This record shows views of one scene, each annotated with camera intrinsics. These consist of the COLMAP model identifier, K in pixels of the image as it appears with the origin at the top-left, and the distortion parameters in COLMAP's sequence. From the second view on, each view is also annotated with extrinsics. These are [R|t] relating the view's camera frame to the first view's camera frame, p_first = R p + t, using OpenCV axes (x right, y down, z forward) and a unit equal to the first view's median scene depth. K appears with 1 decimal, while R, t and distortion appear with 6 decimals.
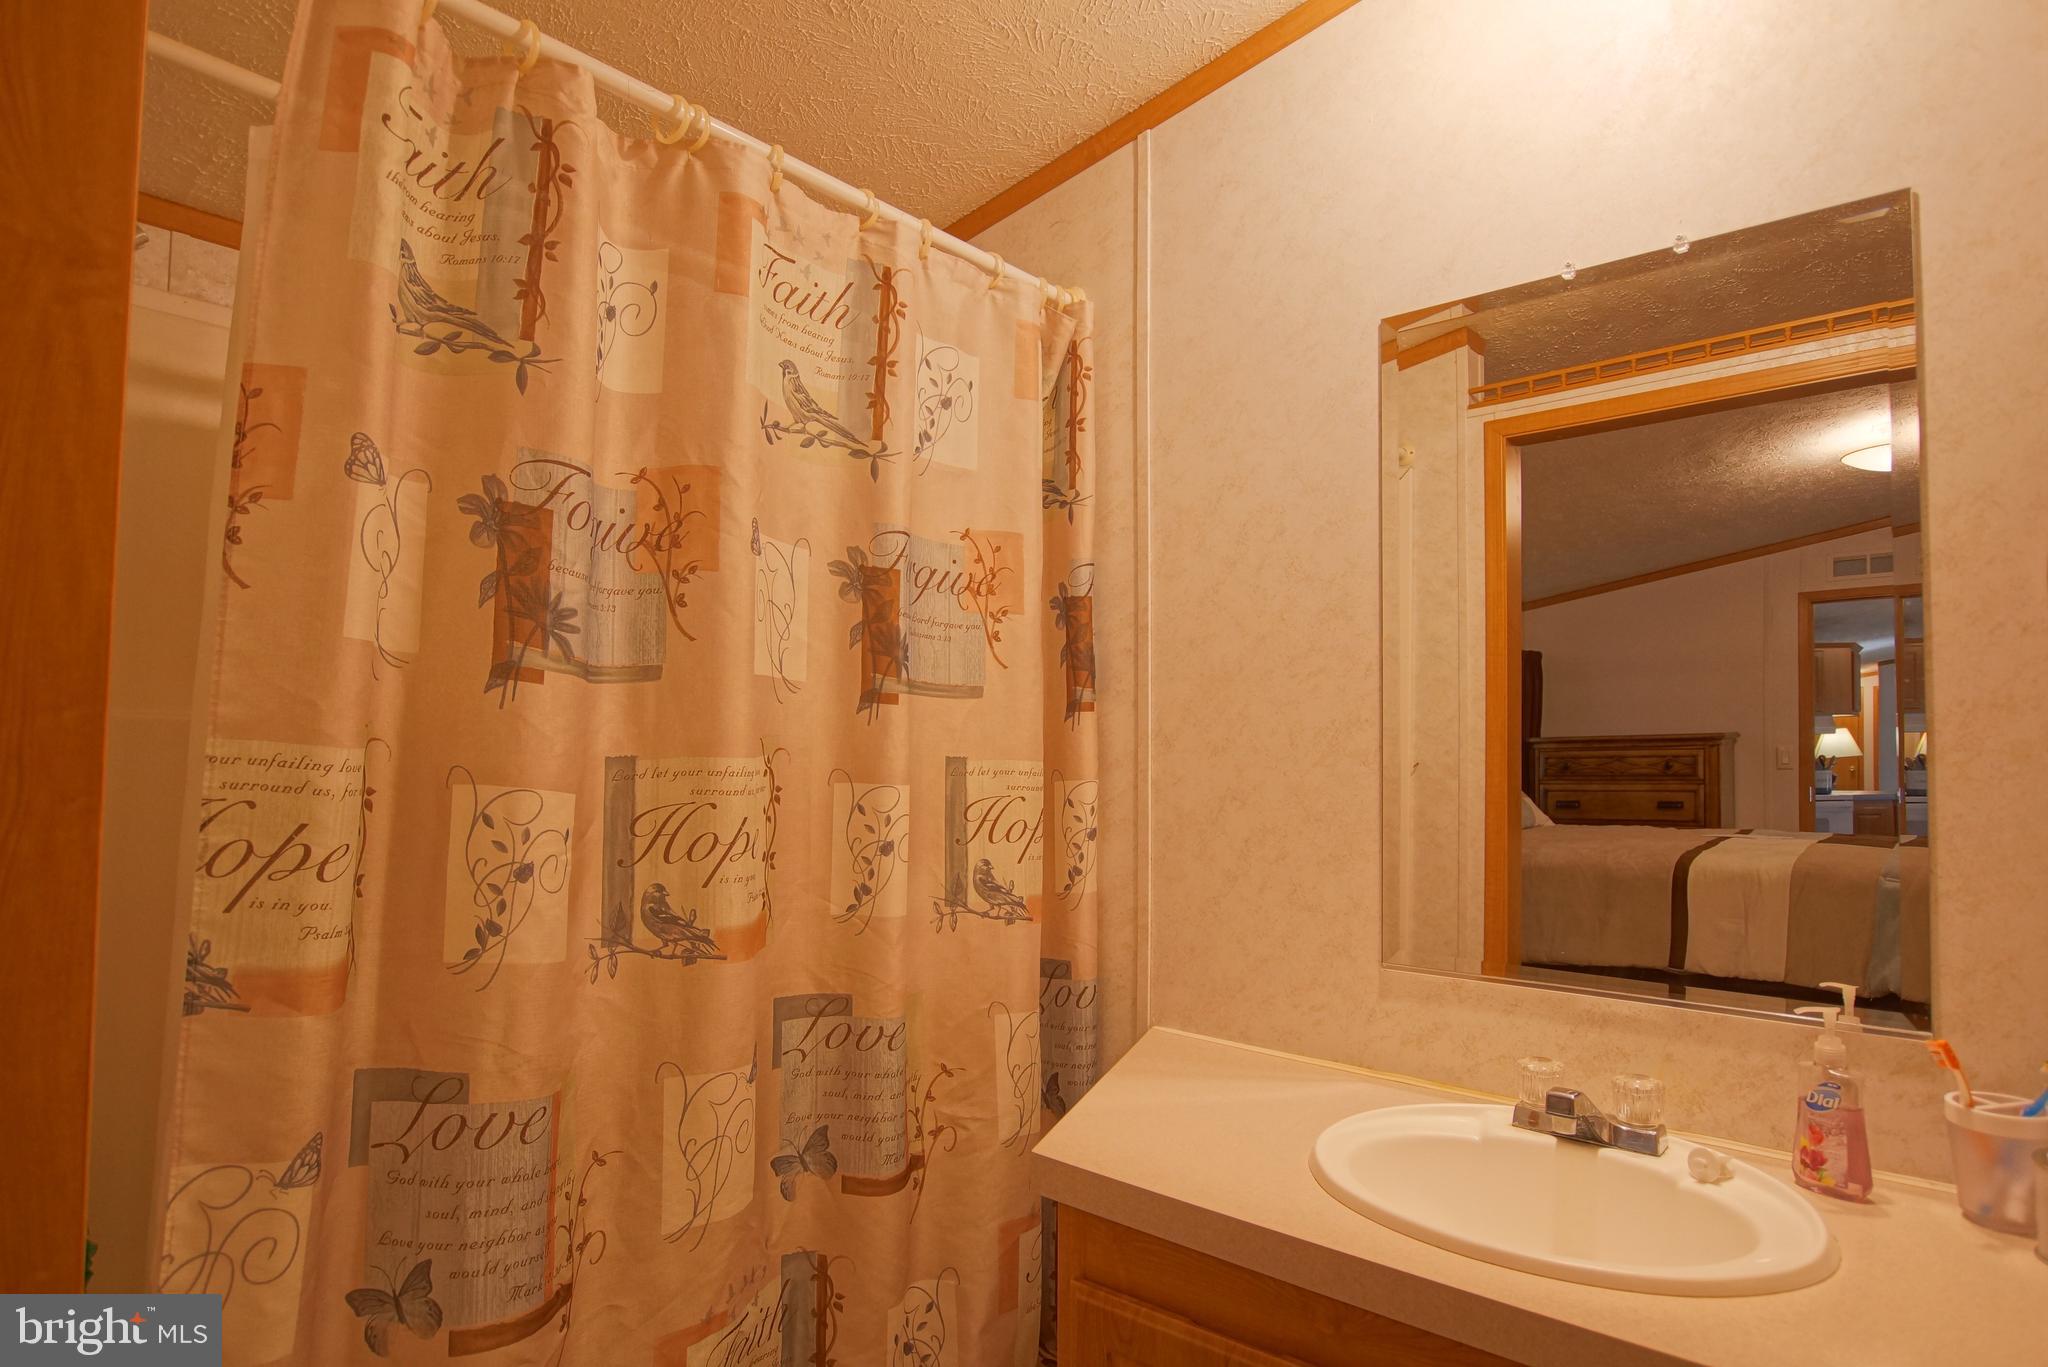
lens RADIAL K [[1153.8, 0, 1026.4], [0, 1153.8, 685.9], [0, 0, 1]] dist [0.004160, 0.001982]
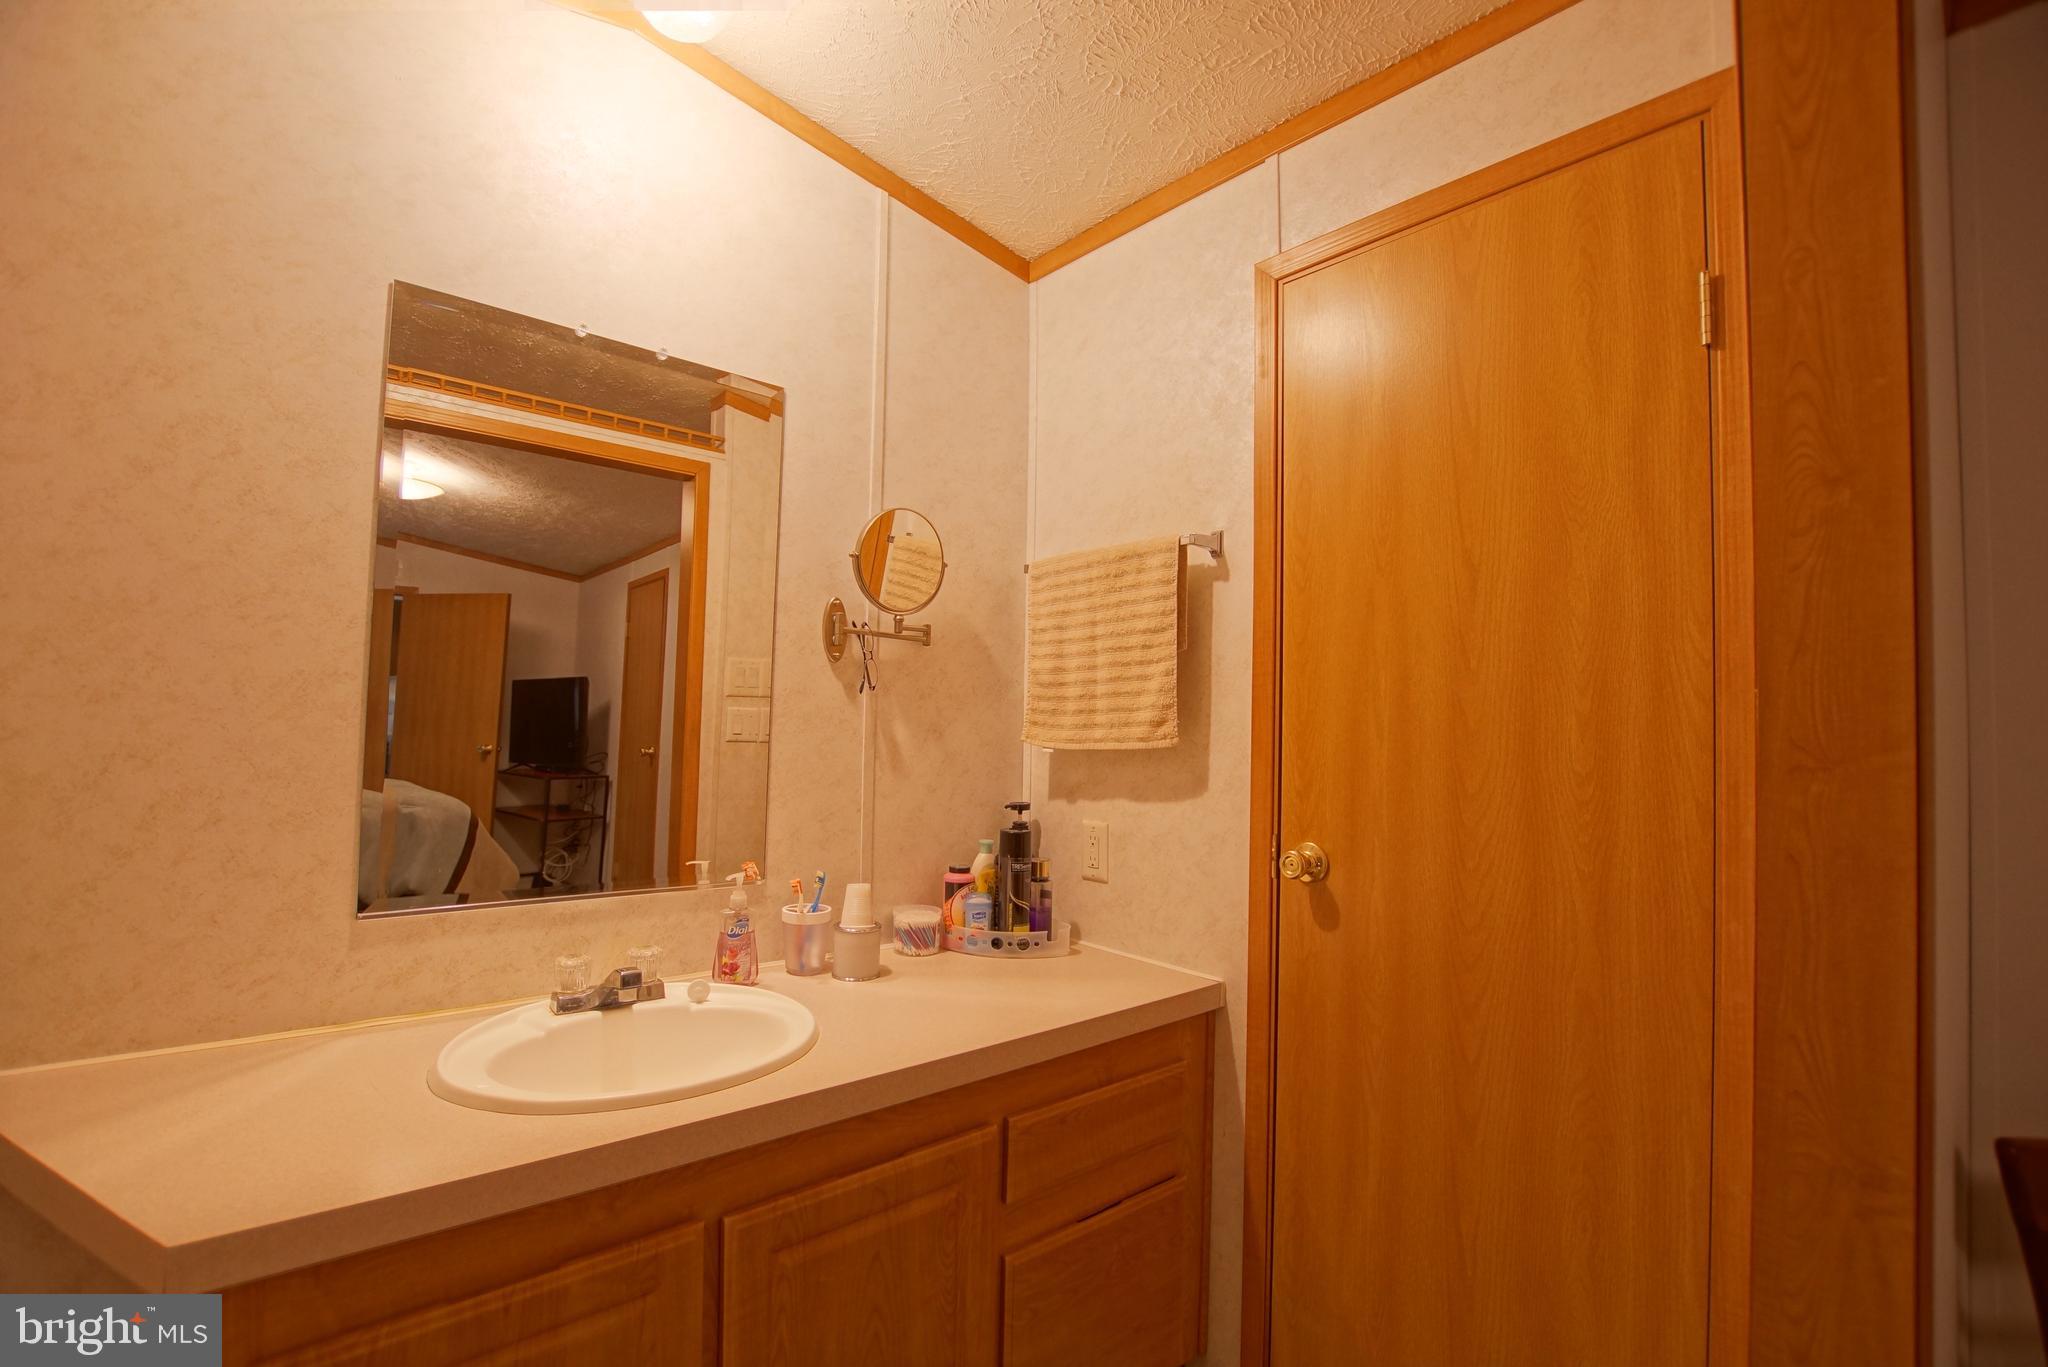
lens RADIAL K [[902.6, 0, 1019.2], [0, 902.6, 688.8], [0, 0, 1]] dist [-0.029673, 0.003346]
pose [[0.149153, 0.041827, 0.987929, -0.431031], [-0.084420, 0.995996, -0.029423, 0.019981], [-0.985204, -0.079013, 0.152087, 0.374884]]
